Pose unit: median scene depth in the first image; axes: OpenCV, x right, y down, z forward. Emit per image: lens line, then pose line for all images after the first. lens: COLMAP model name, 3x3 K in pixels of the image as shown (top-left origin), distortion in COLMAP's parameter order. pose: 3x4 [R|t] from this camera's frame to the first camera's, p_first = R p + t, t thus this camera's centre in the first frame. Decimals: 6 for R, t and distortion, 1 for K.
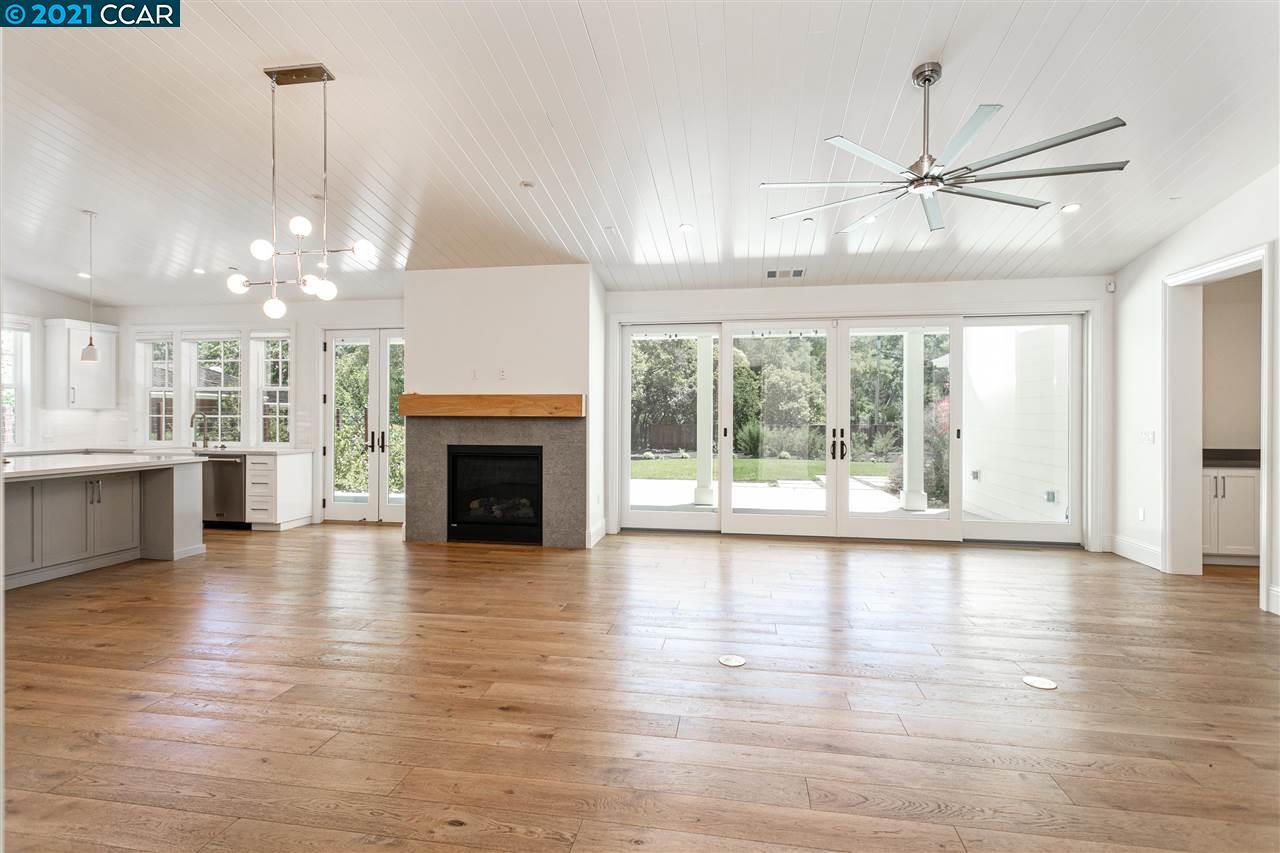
lens RADIAL K [[622.7, 0, 637.2], [0, 622.7, 417.5], [0, 0, 1]] dist [0.000956, 0.000258]
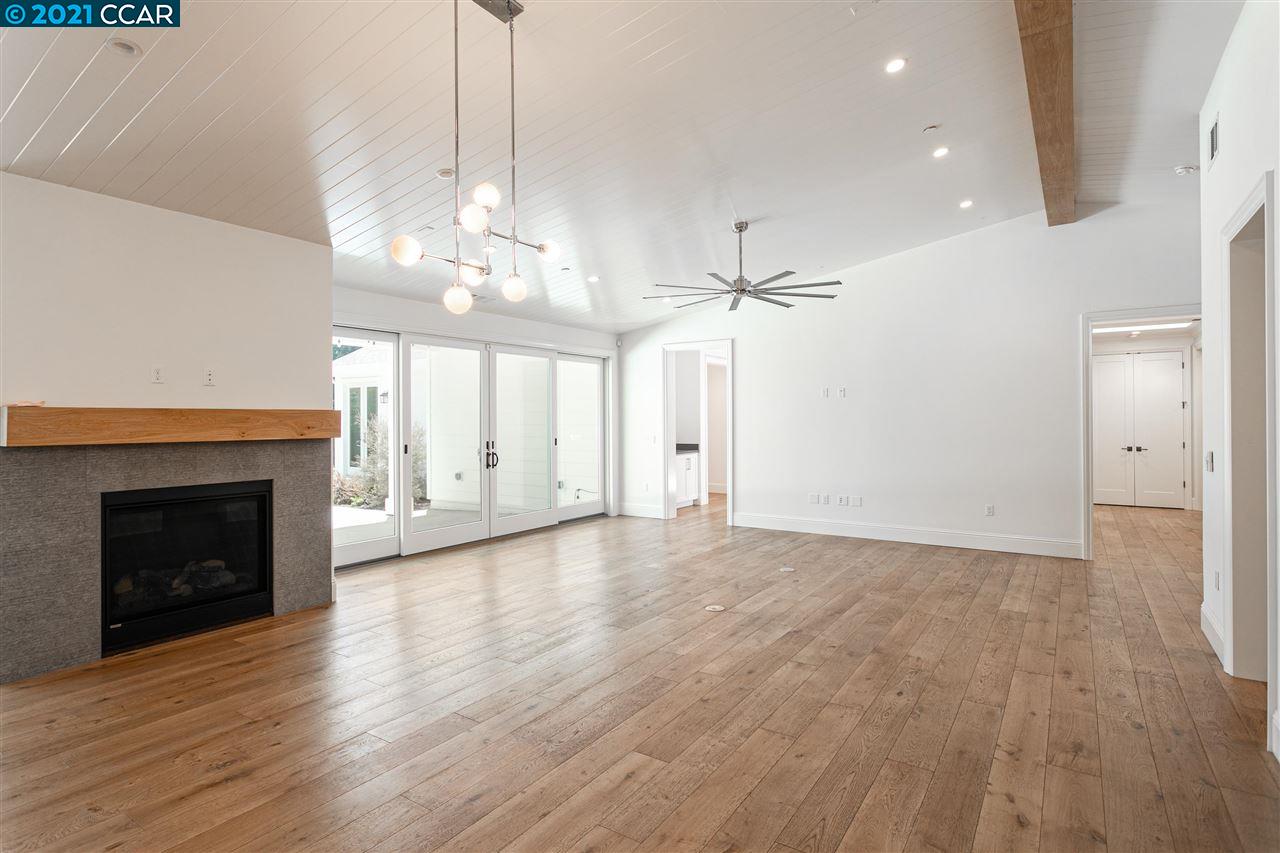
lens RADIAL K [[642.2, 0, 638.1], [0, 642.2, 417.6], [0, 0, 1]] dist [-0.000514, -0.000412]
pose [[0.413166, -0.003102, 0.910651, -0.655408], [0.009646, 0.999953, -0.000970, -0.021905], [-0.910605, 0.009185, 0.413176, 0.290465]]
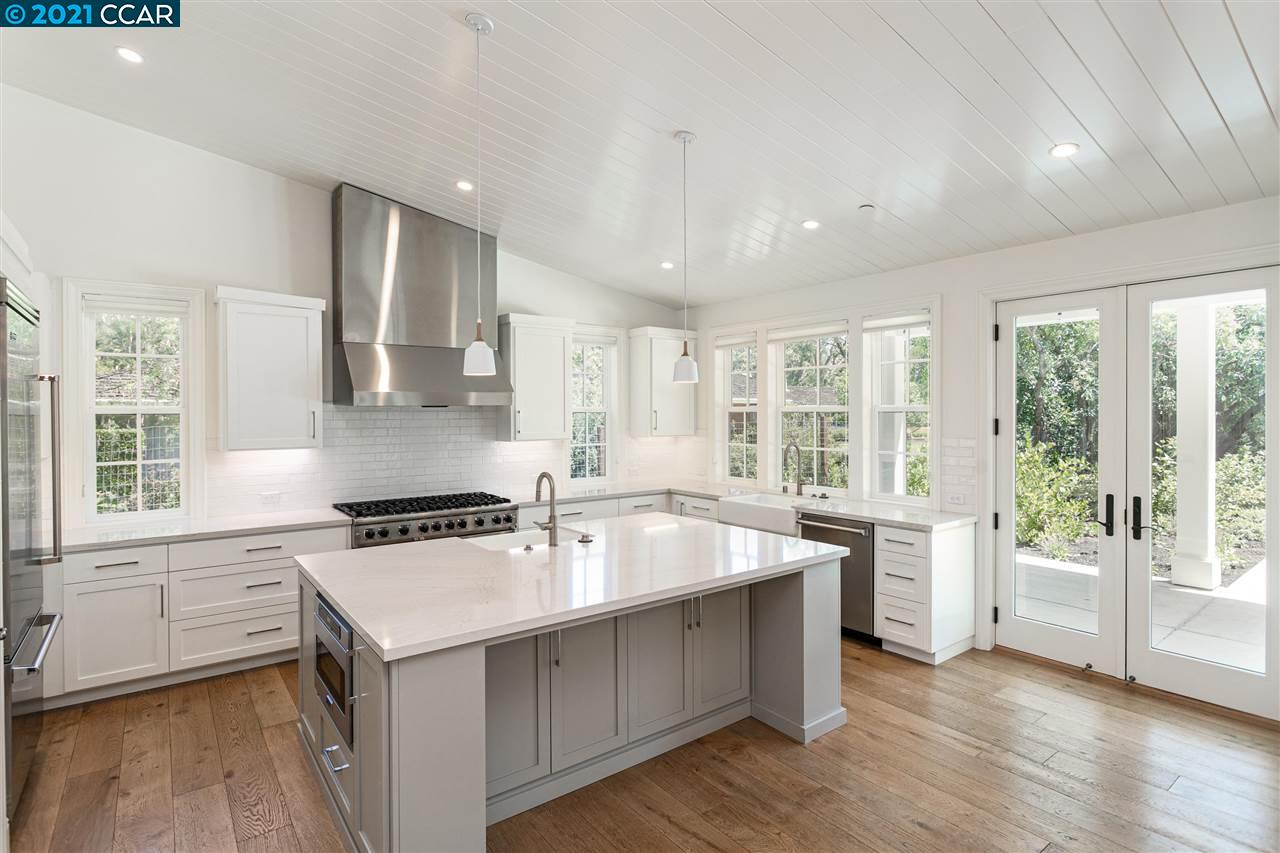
lens RADIAL K [[642.2, 0, 638.1], [0, 642.2, 417.6], [0, 0, 1]] dist [-0.000514, -0.000412]
pose [[0.732968, -0.001100, -0.680262, -0.374137], [0.004678, 0.999983, 0.003423, -0.044744], [0.680247, -0.005691, 0.732961, 0.394218]]
